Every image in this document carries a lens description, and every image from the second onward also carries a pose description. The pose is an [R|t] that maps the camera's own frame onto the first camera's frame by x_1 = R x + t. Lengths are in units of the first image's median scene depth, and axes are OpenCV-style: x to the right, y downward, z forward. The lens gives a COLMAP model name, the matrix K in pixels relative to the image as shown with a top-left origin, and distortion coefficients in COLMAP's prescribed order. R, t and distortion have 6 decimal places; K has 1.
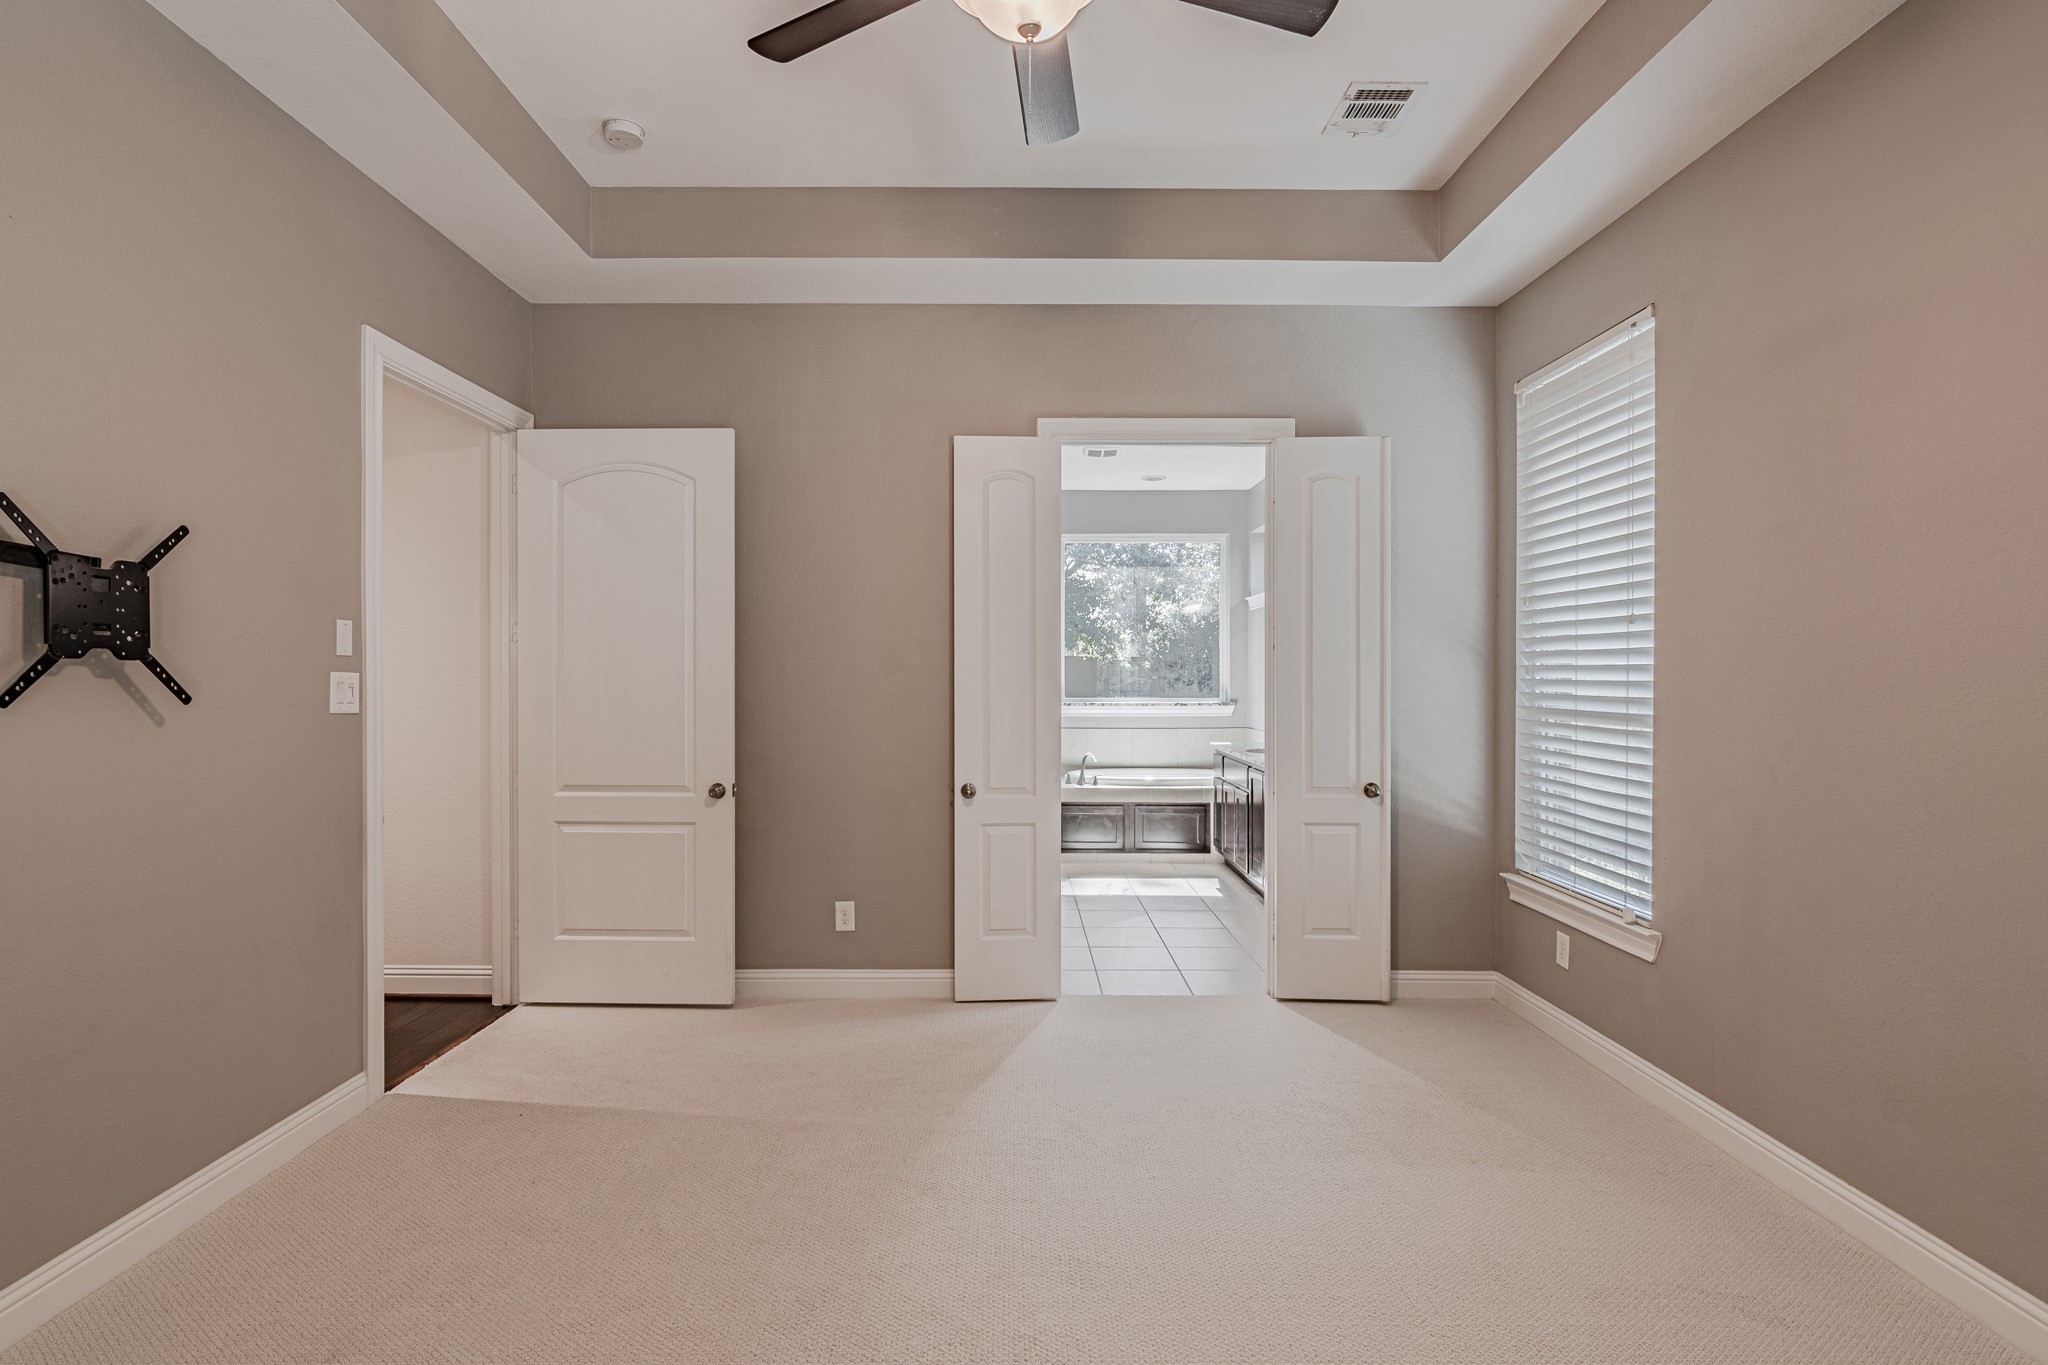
lens RADIAL K [[999.8, 0, 1009.2], [0, 999.8, 686.4], [0, 0, 1]] dist [0.000142, 0.001479]
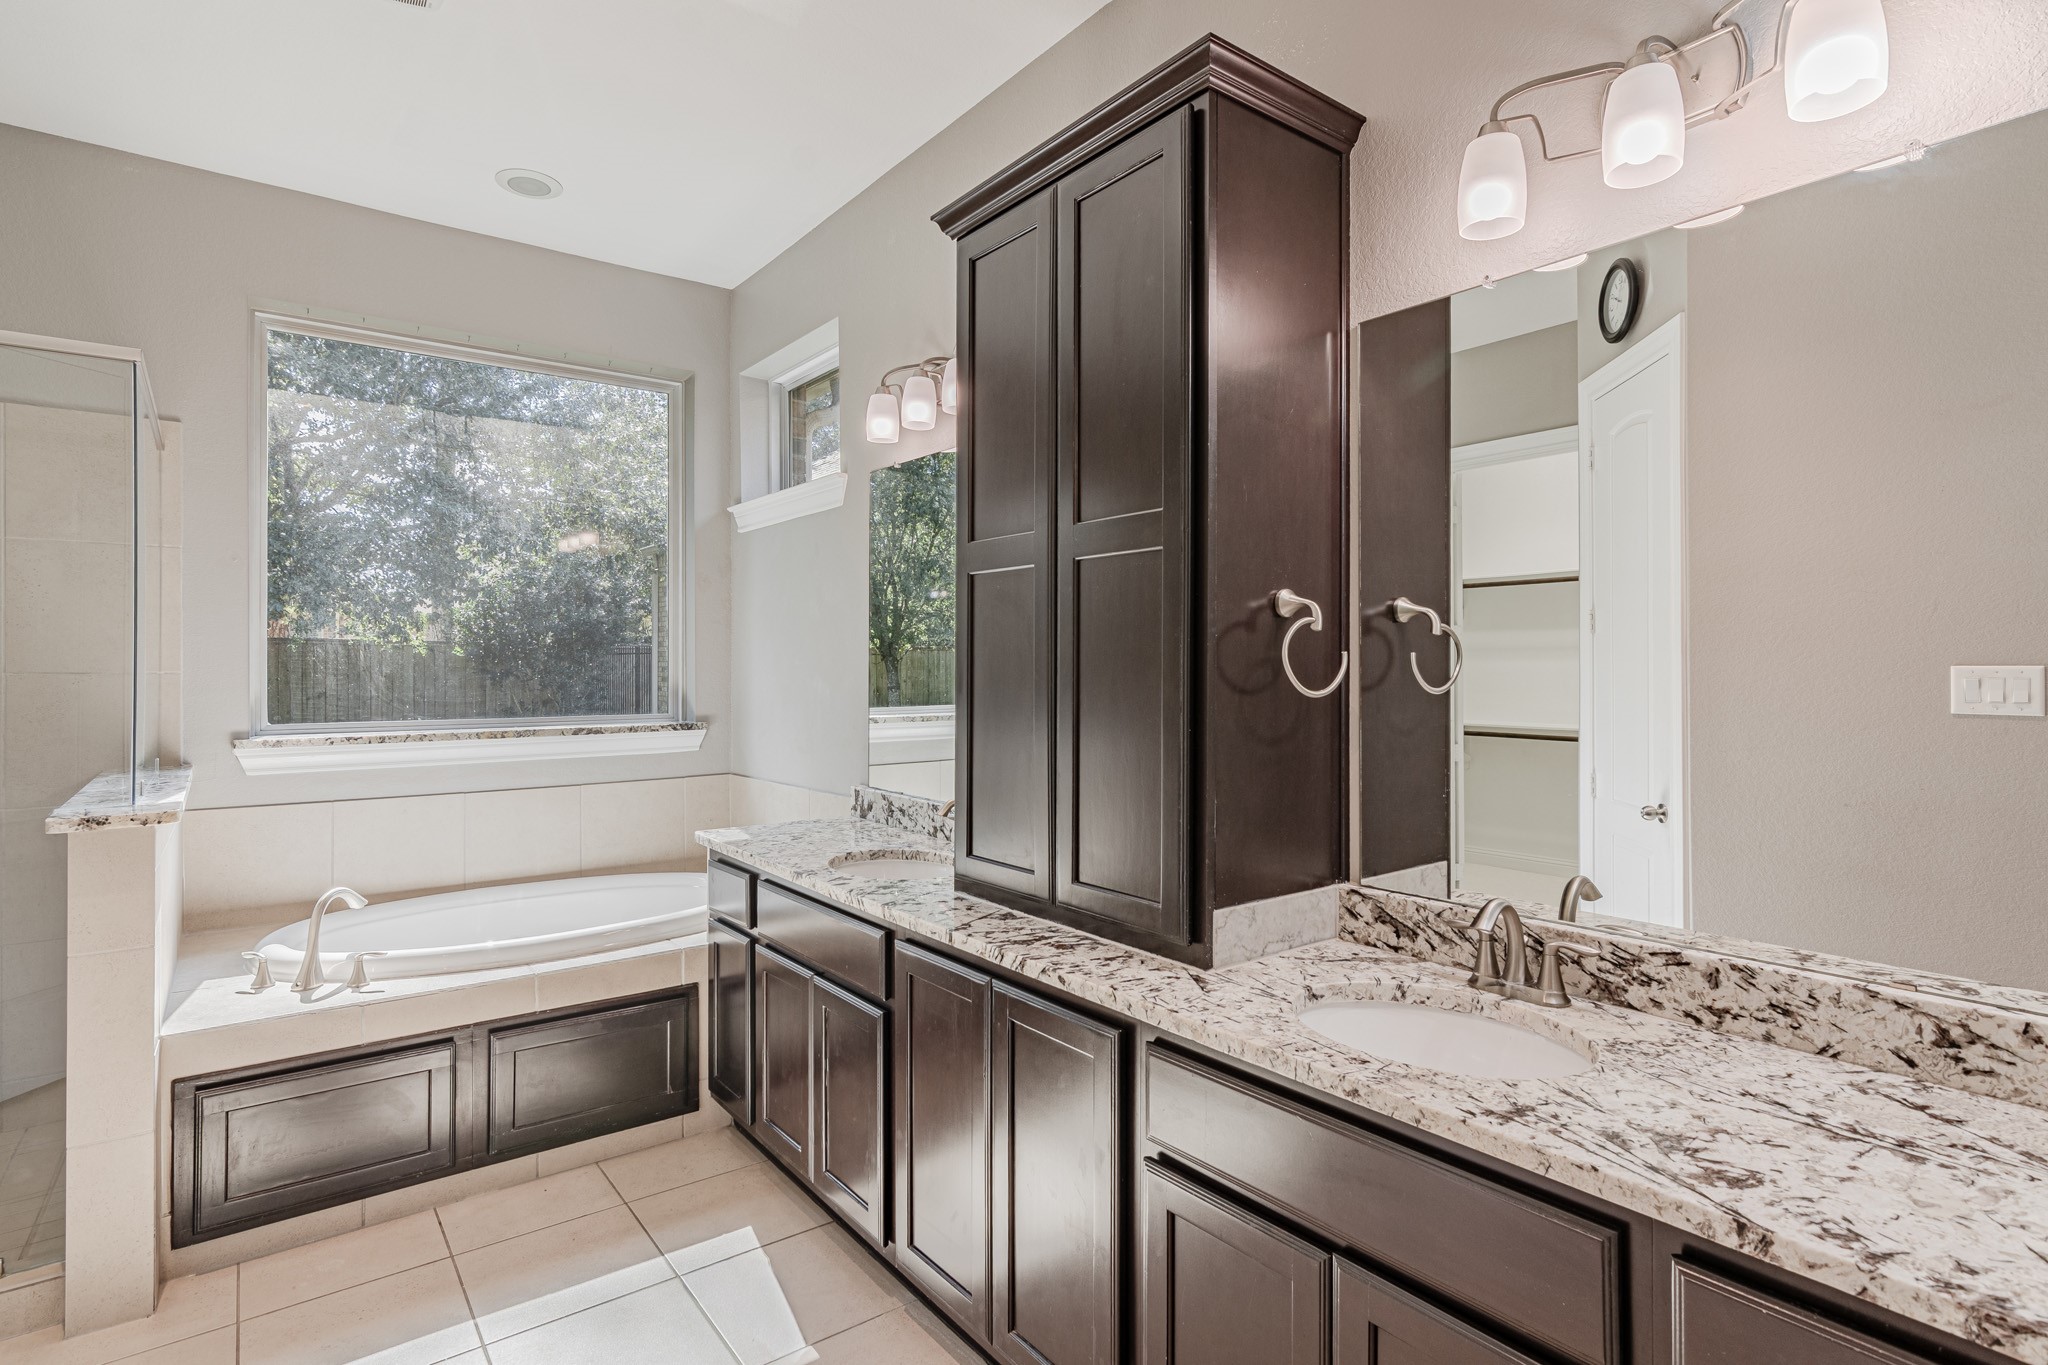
lens RADIAL K [[999.8, 0, 1041.7], [0, 999.8, 658.3], [0, 0, 1]] dist [0.000142, 0.001479]
pose [[0.780361, 0.002625, 0.625324, 0.099316], [0.009847, 0.999816, -0.016485, -0.011256], [-0.625252, 0.019022, 0.780191, 1.054524]]
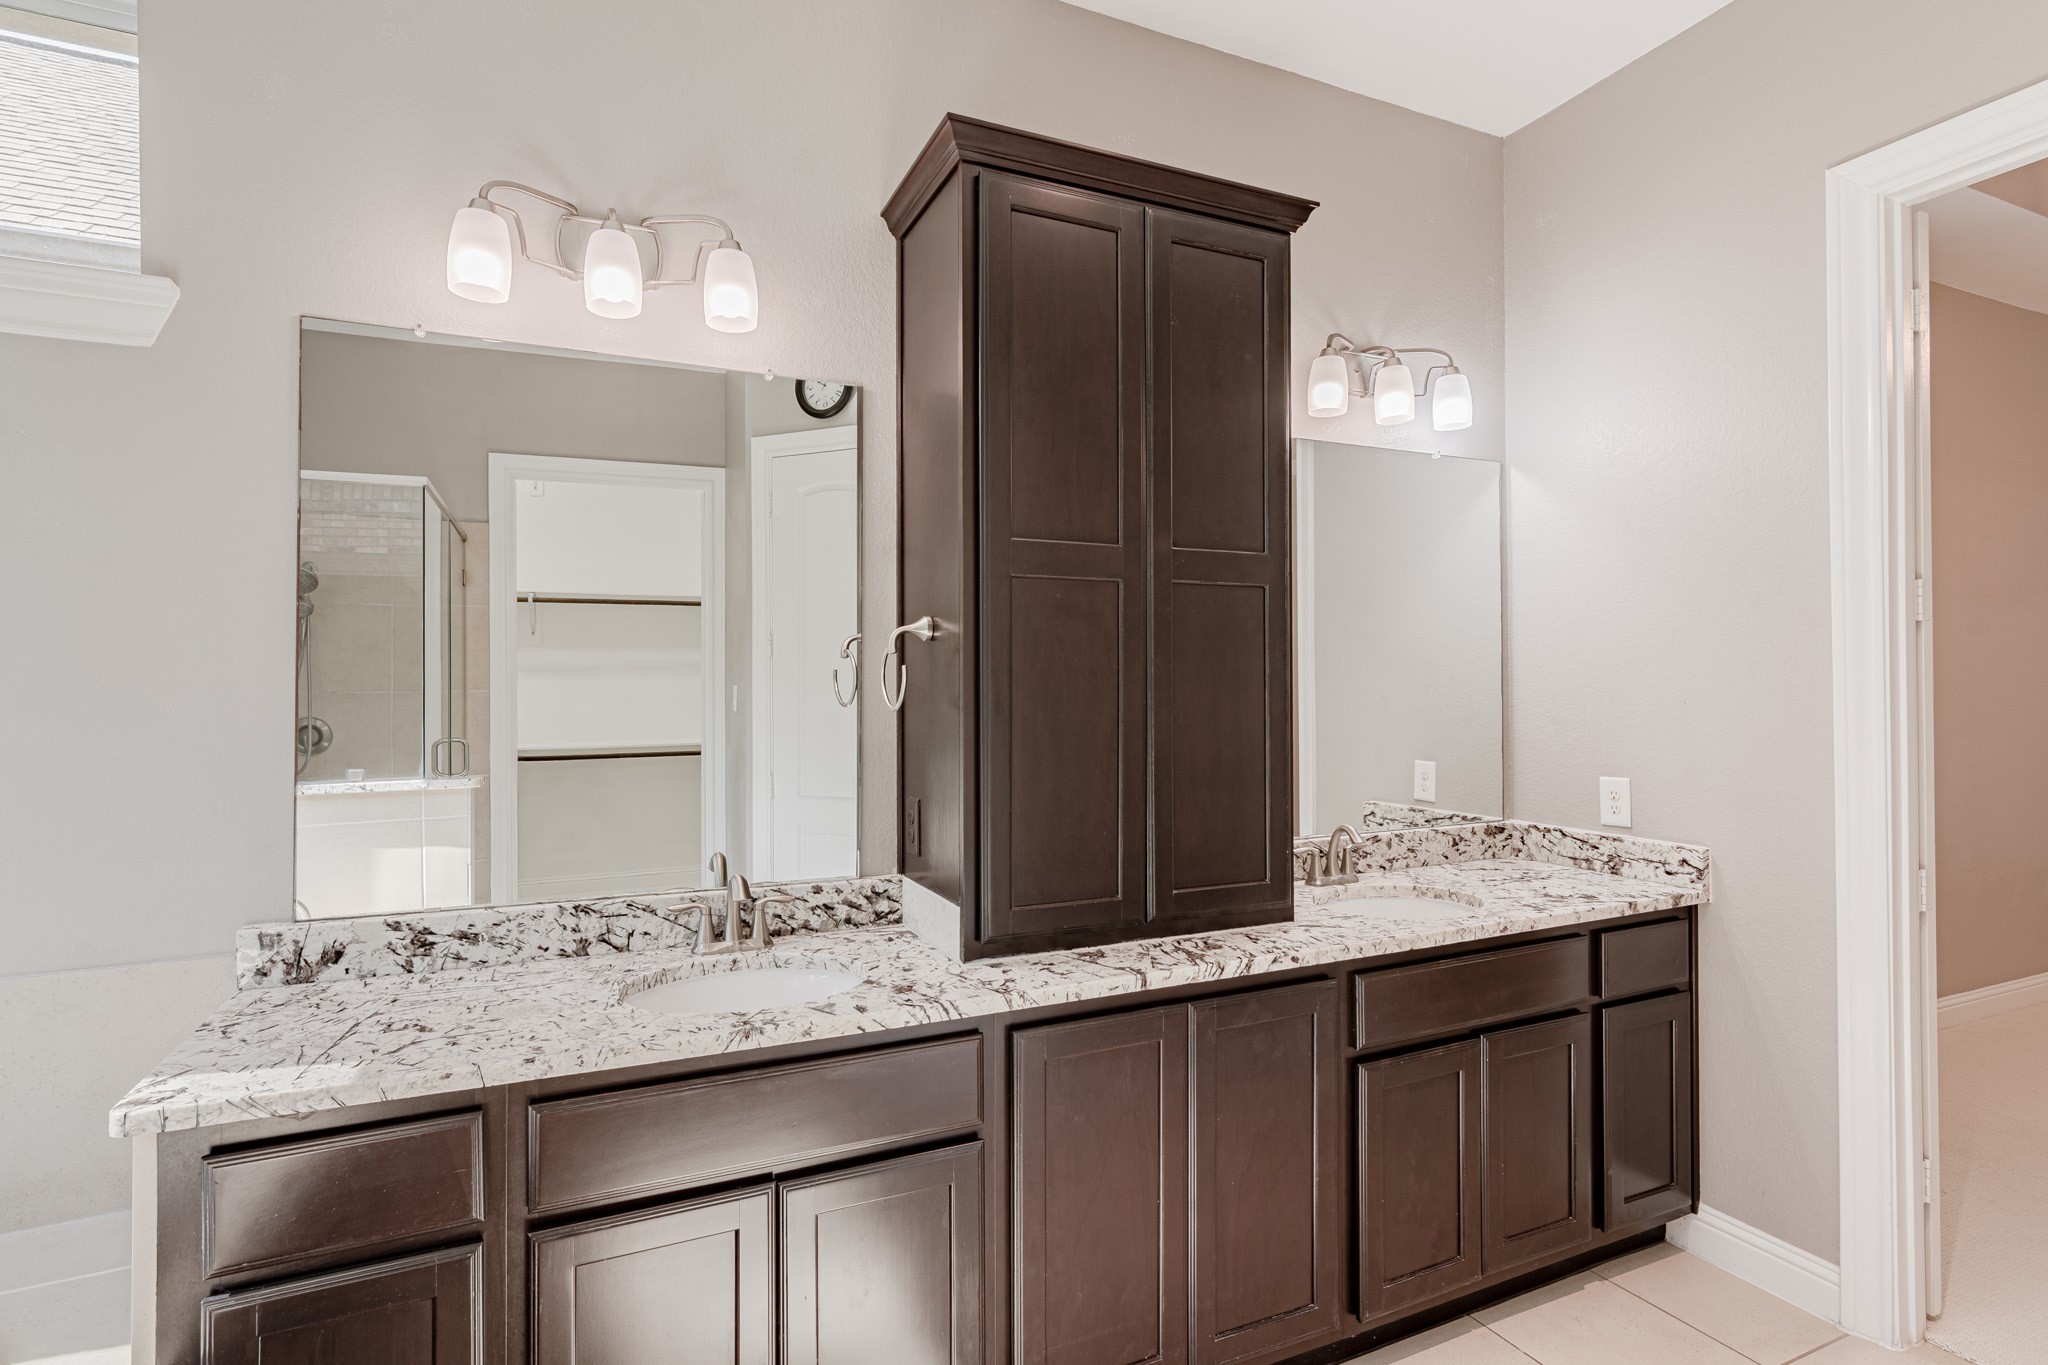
lens RADIAL K [[999.8, 0, 1002.0], [0, 999.8, 671.8], [0, 0, 1]] dist [0.000142, 0.001479]
pose [[-0.411462, 0.012530, 0.911341, -0.004776], [0.015198, 0.999861, -0.006885, -0.018460], [-0.911300, 0.011017, -0.411595, 1.672691]]
